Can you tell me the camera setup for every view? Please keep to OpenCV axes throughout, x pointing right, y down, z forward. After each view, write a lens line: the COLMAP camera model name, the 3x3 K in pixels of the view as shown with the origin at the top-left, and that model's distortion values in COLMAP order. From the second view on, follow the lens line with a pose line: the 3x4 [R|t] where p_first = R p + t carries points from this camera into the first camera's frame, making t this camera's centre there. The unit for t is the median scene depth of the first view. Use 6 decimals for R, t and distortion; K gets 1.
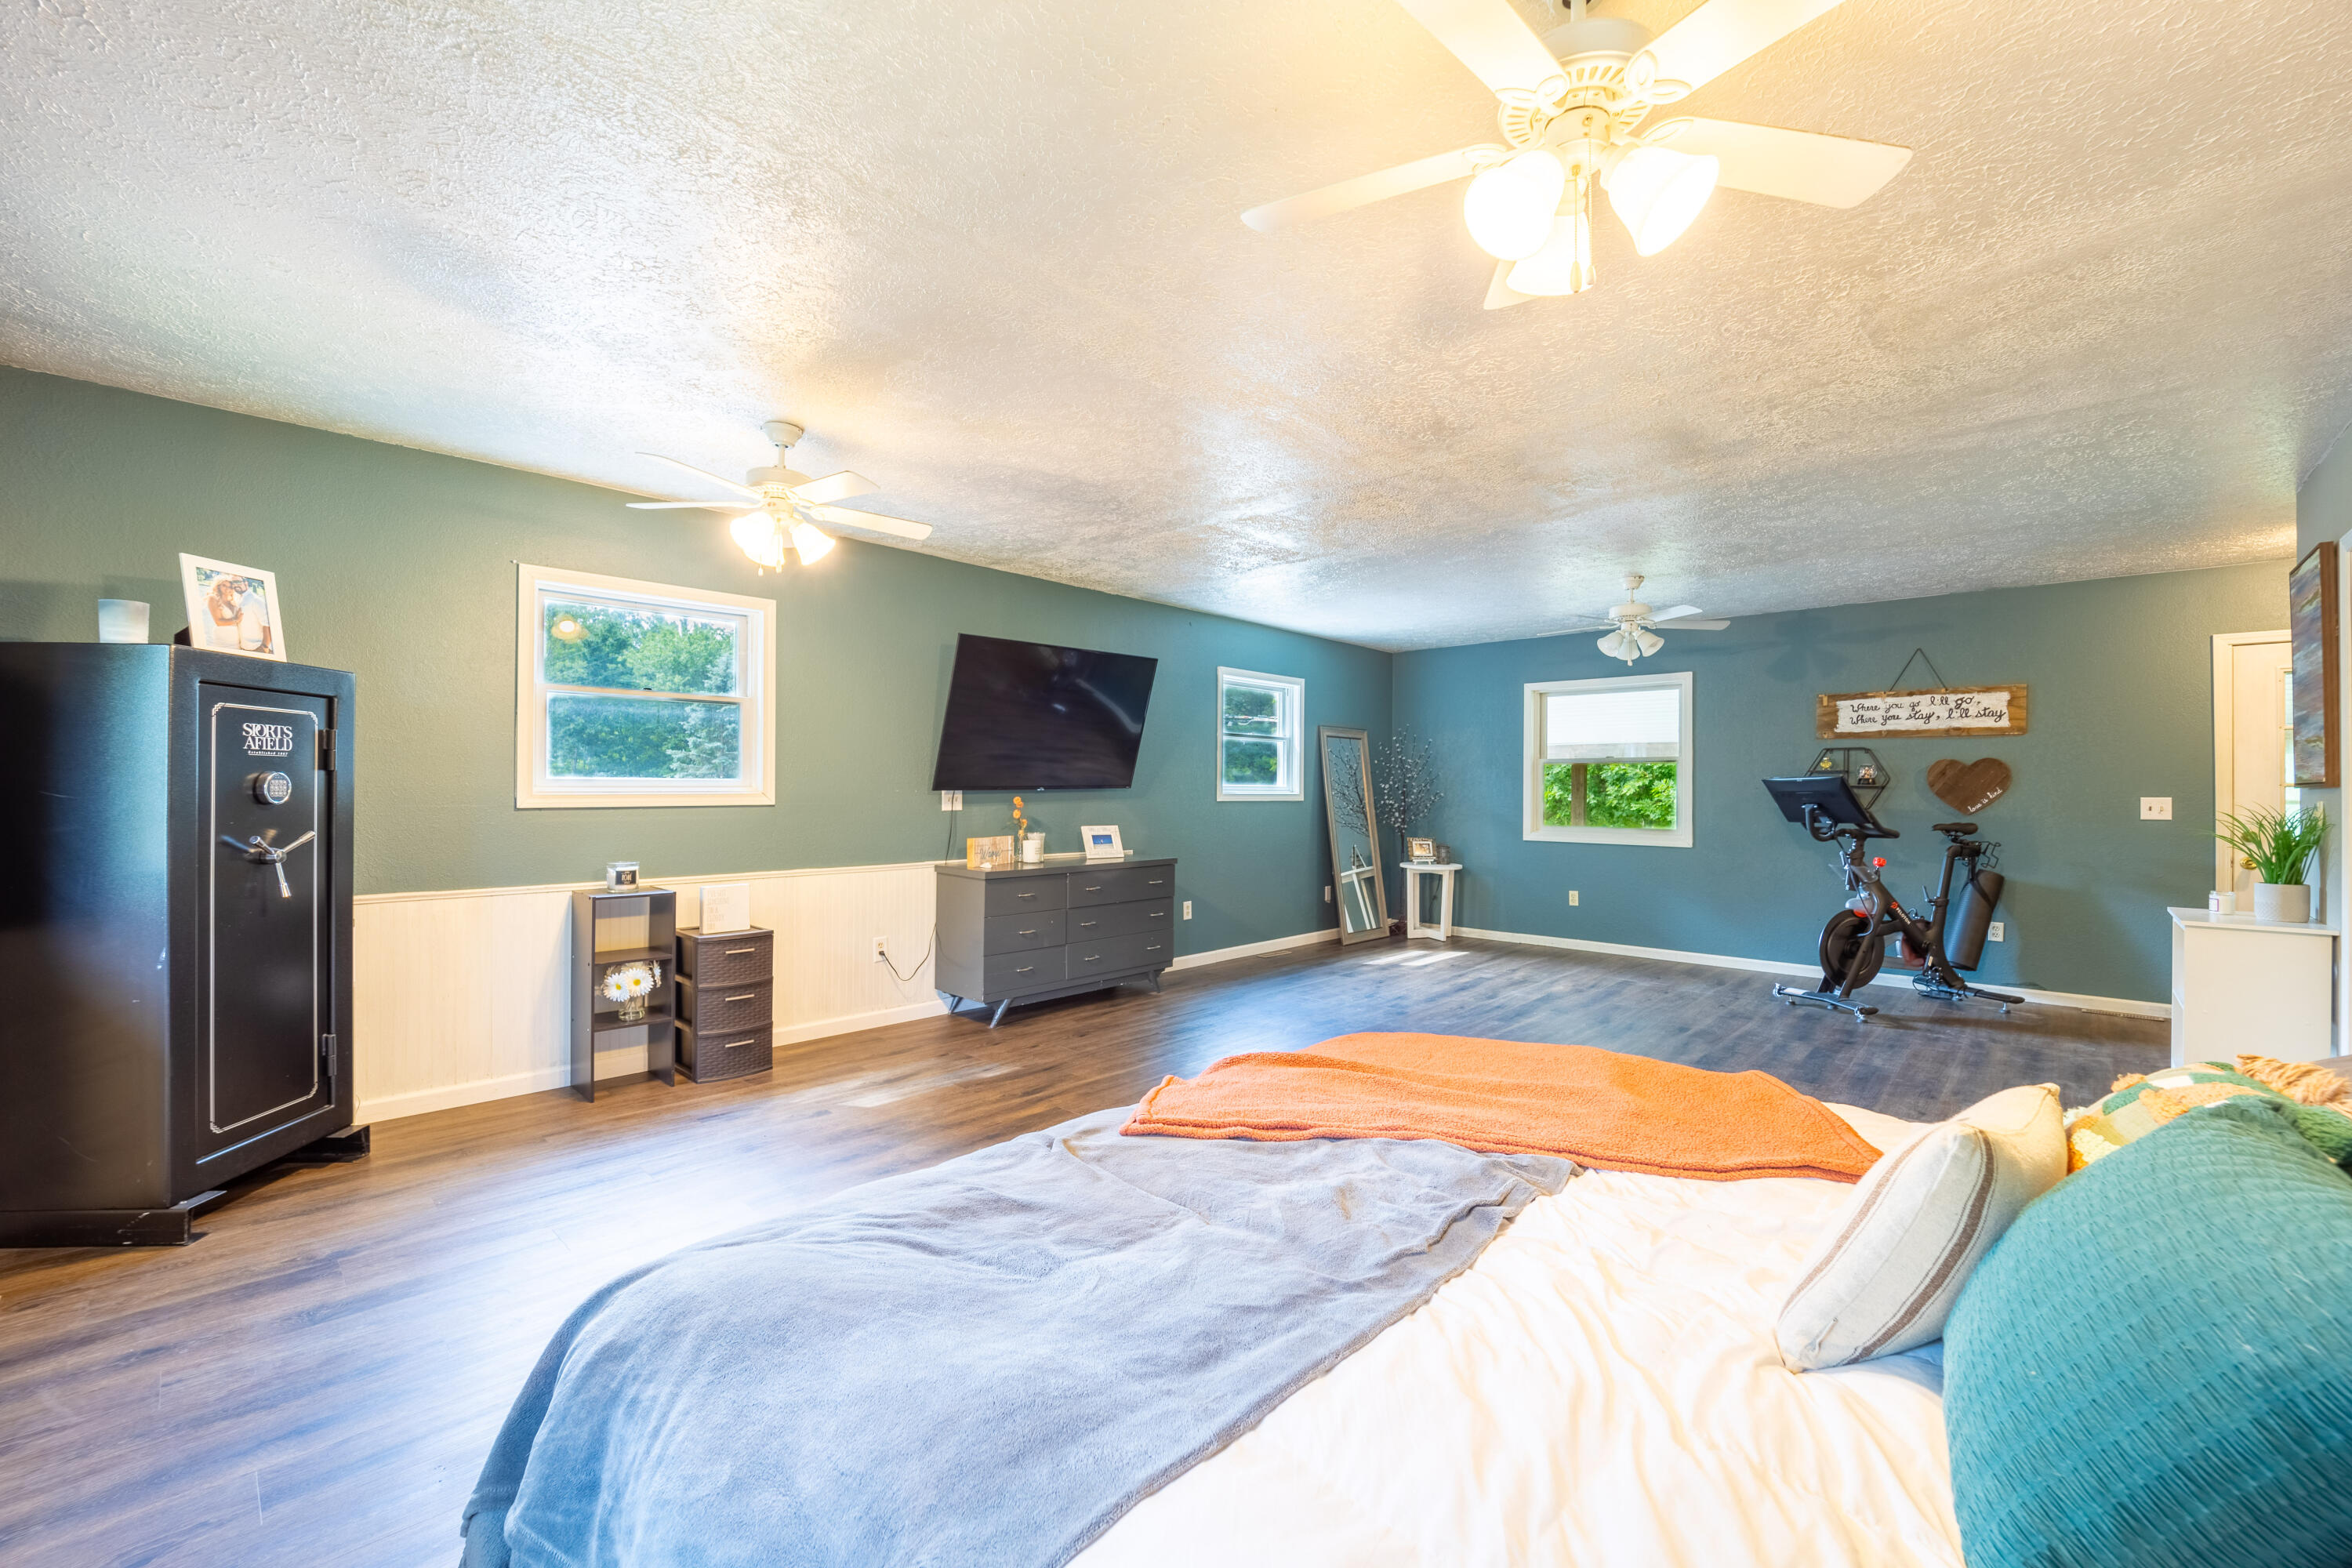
lens RADIAL K [[956.6, 0, 1169.2], [0, 956.6, 785.3], [0, 0, 1]] dist [-0.017648, 0.000012]
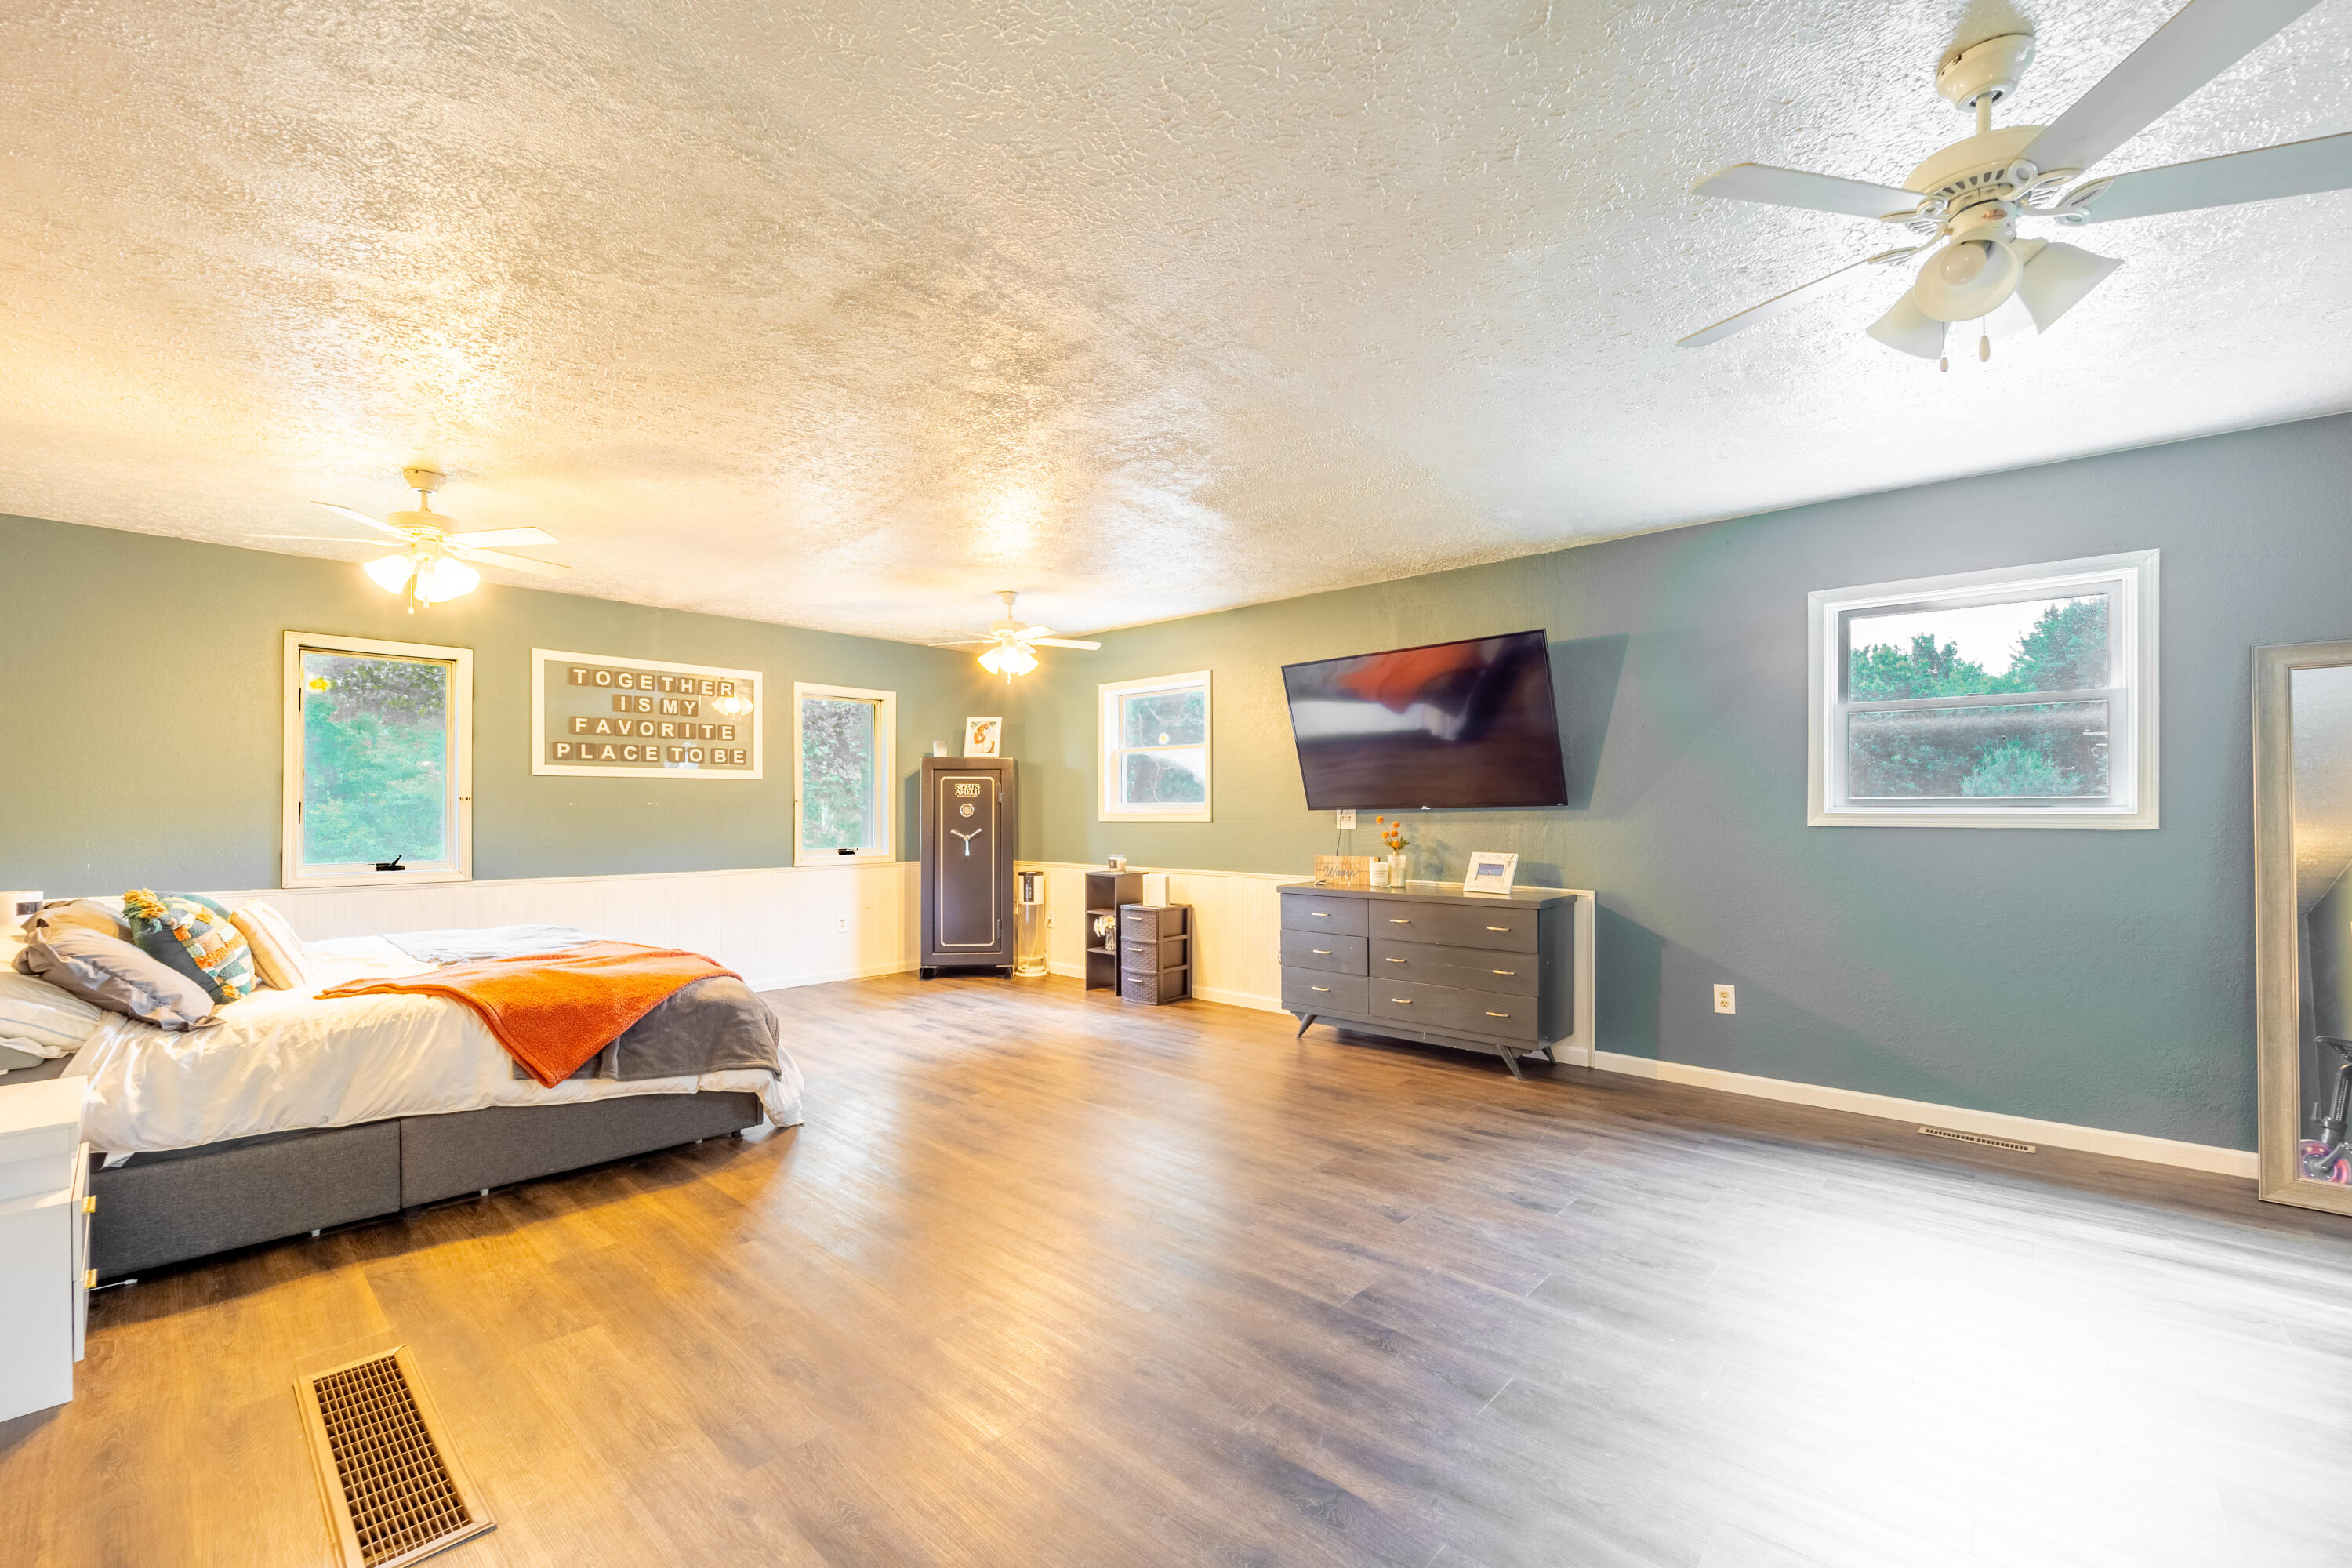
lens RADIAL K [[950.9, 0, 1172.6], [0, 950.9, 787.9], [0, 0, 1]] dist [-0.010978, -0.003668]
pose [[0.025566, -0.030627, -0.999204, 0.730620], [0.004539, 0.999524, -0.030521, 0.011130], [0.999663, -0.003756, 0.025693, 0.715602]]
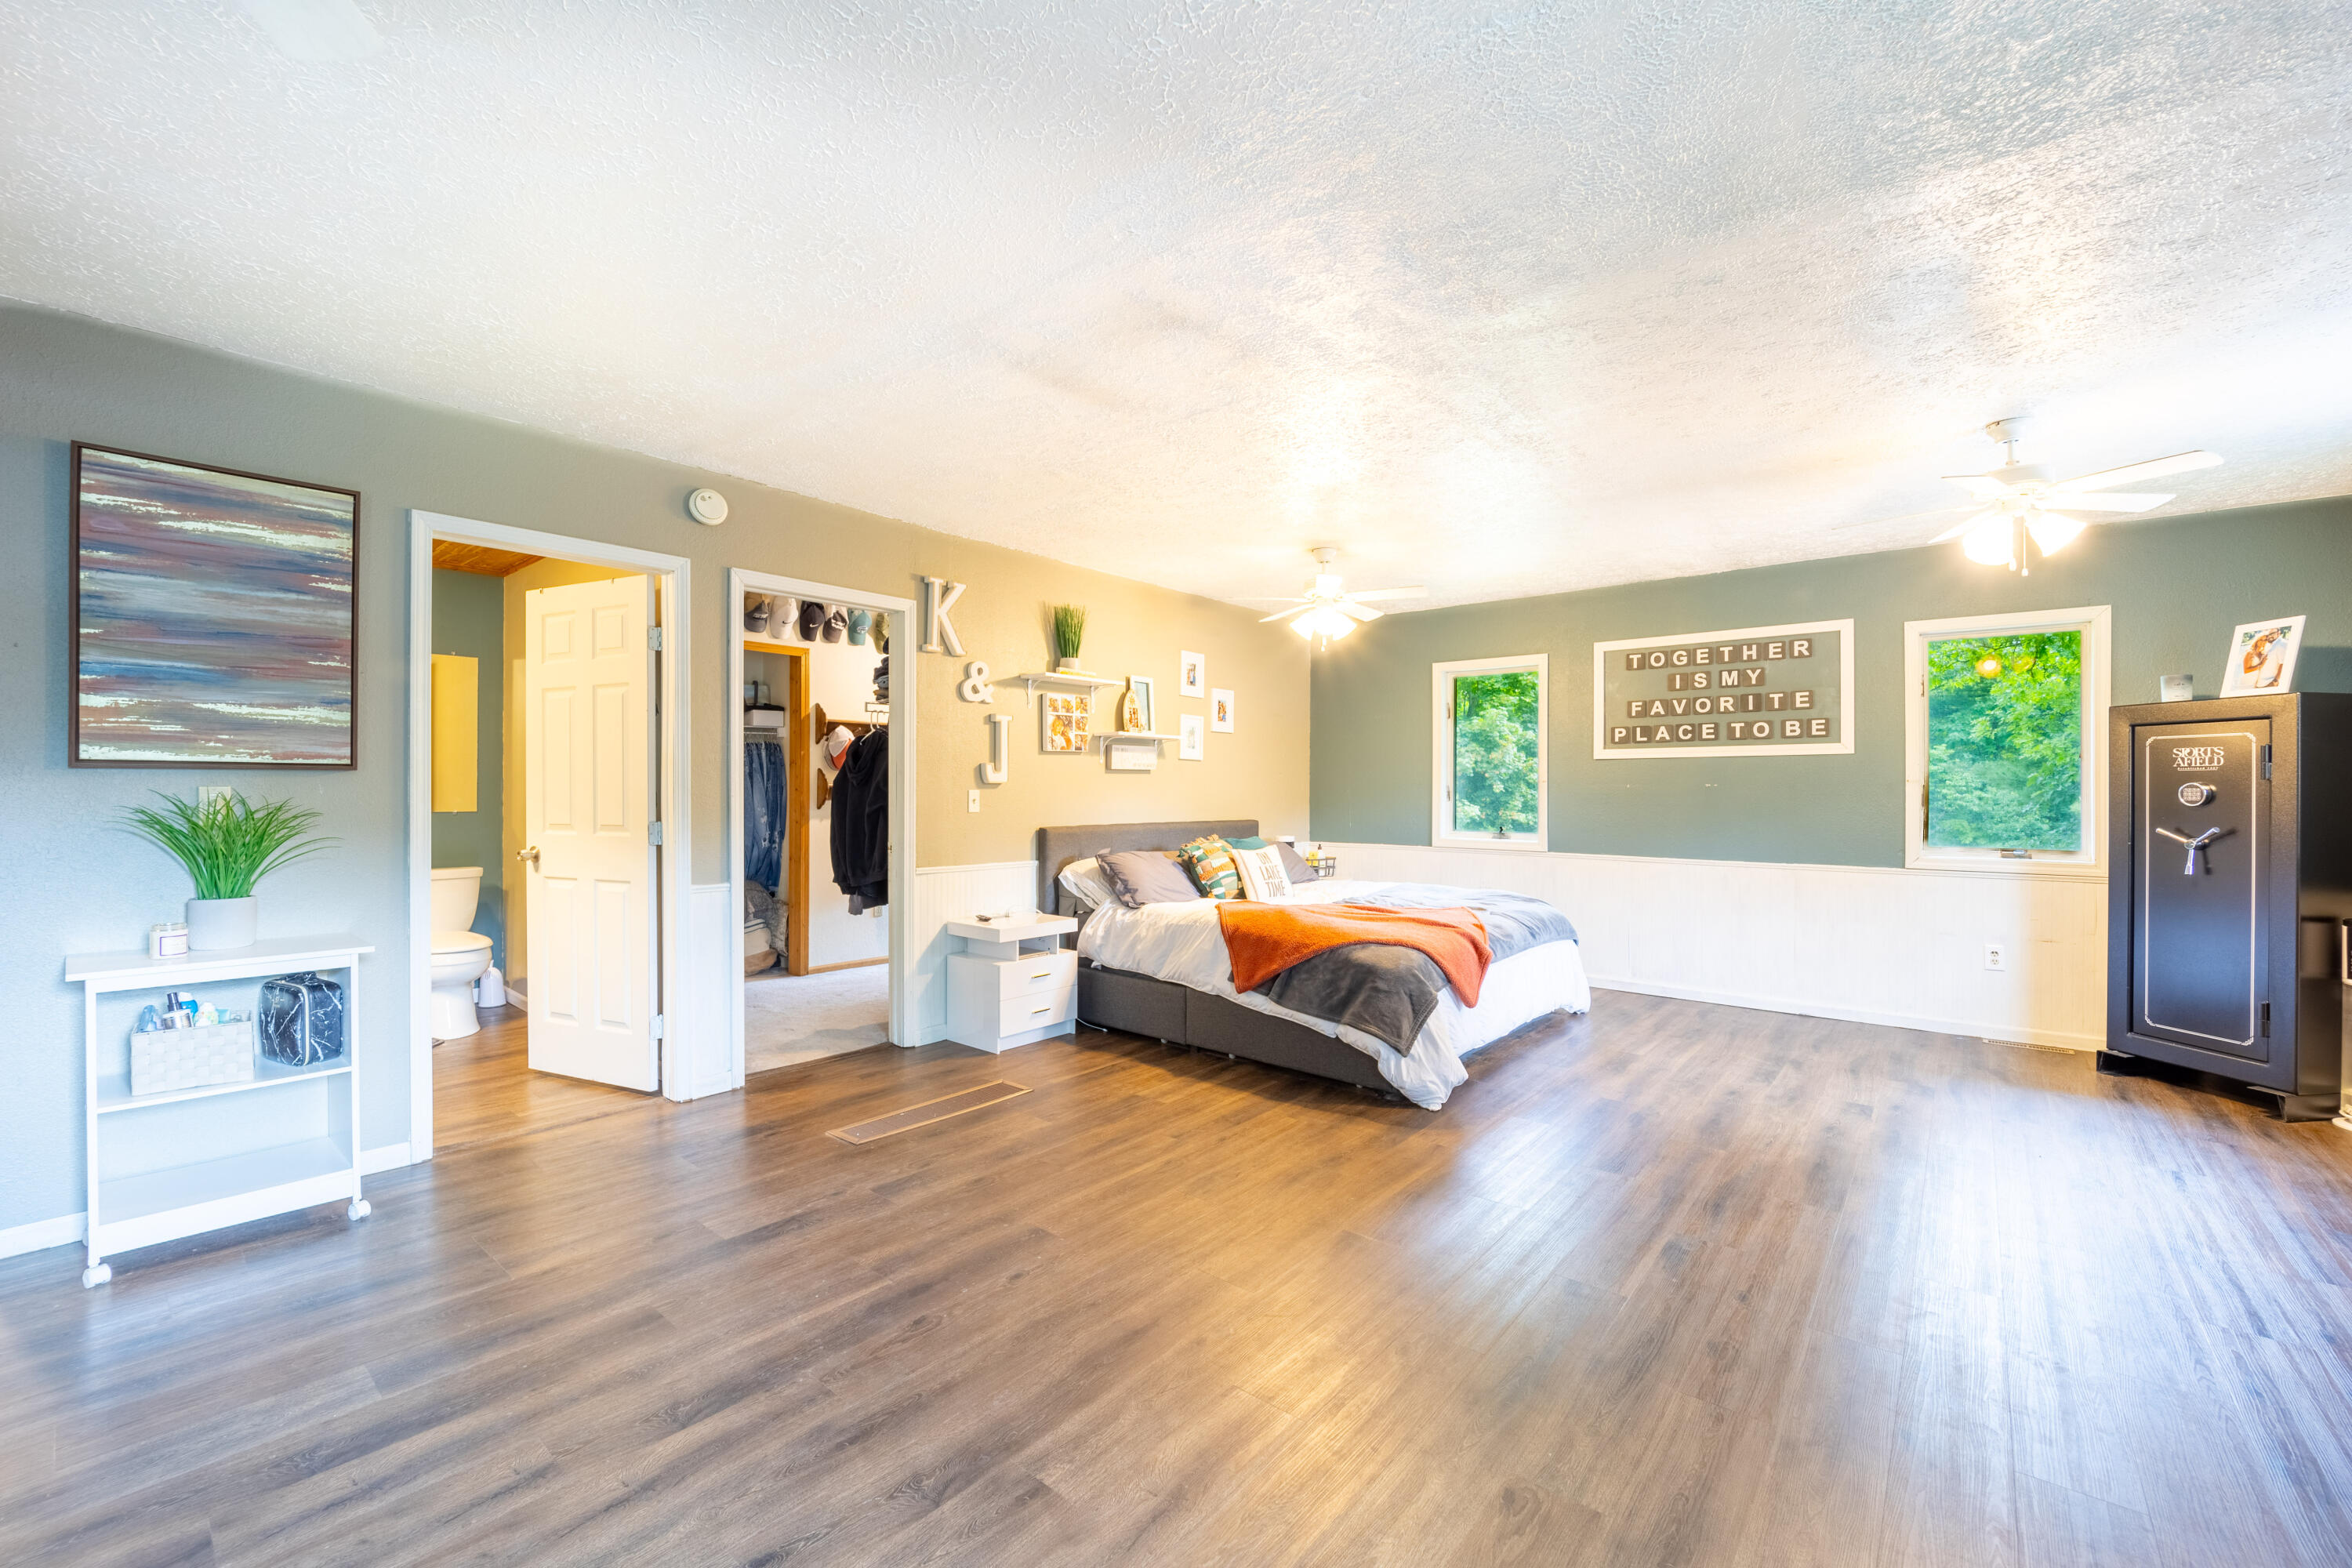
lens RADIAL K [[950.9, 0, 1172.6], [0, 950.9, 787.9], [0, 0, 1]] dist [-0.010978, -0.003668]
pose [[-0.997996, -0.011608, -0.062206, 0.292241], [-0.011254, 0.999918, -0.006040, 0.008856], [0.062271, -0.005328, -0.998045, 1.098048]]
